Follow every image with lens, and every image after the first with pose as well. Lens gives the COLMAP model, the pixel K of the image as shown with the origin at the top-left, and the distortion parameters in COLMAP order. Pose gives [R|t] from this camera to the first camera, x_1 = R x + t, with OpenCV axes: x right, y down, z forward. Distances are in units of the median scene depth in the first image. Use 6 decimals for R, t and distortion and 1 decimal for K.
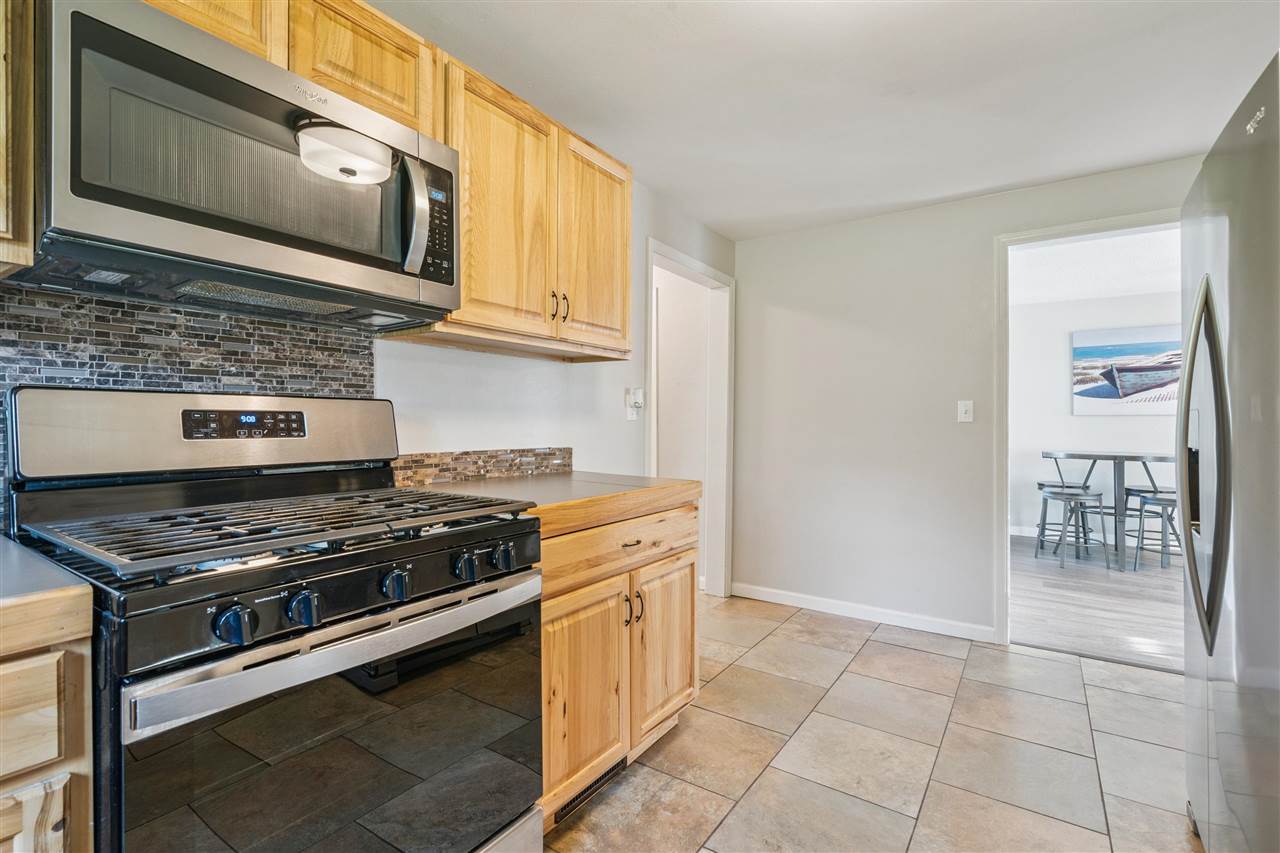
lens RADIAL K [[590.8, 0, 638.6], [0, 590.8, 415.6], [0, 0, 1]] dist [0.001580, -0.000373]
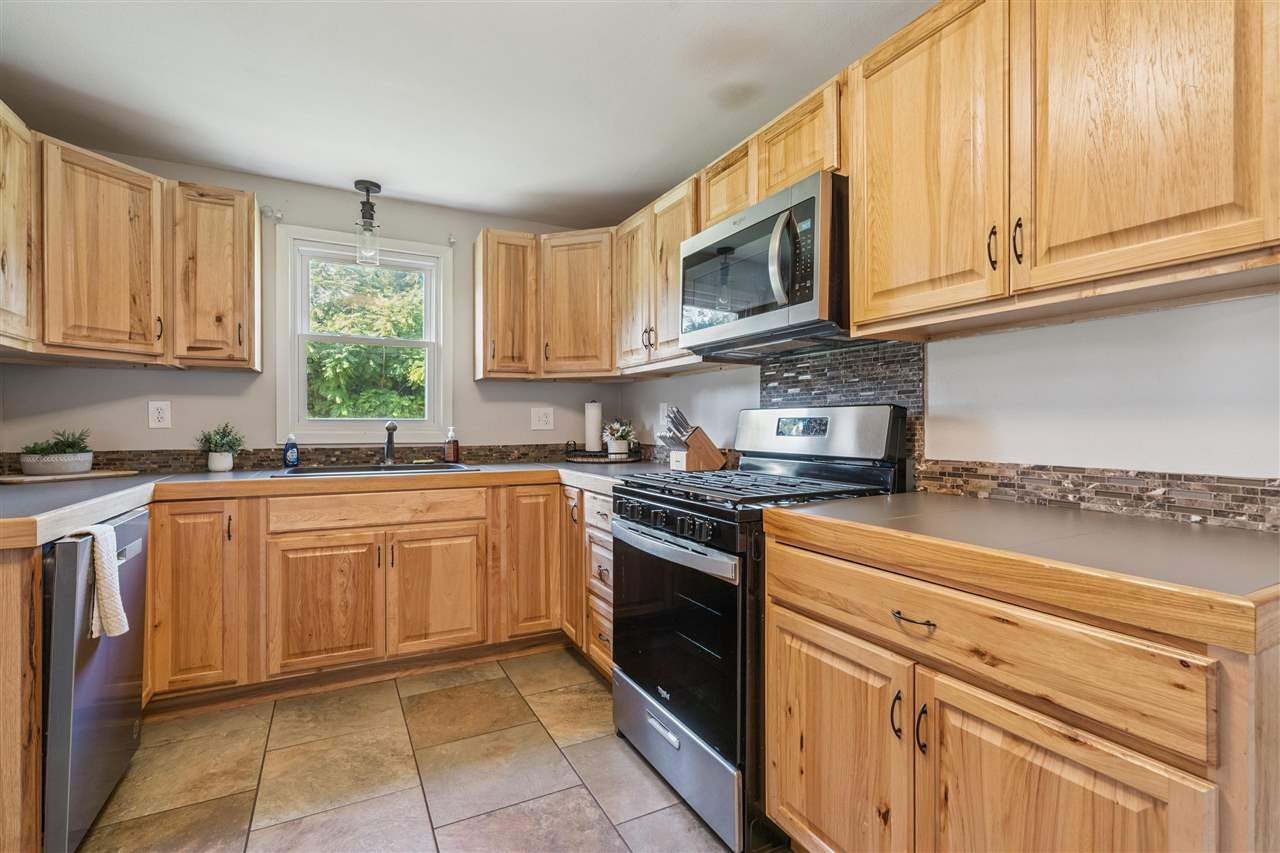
lens RADIAL K [[590.8, 0, 639.1], [0, 590.8, 426.3], [0, 0, 1]] dist [0.001580, -0.000373]
pose [[-0.474520, -0.001688, -0.880243, 0.652821], [0.007664, 0.999952, -0.006050, 0.014382], [0.880211, -0.009617, -0.474484, 1.005816]]
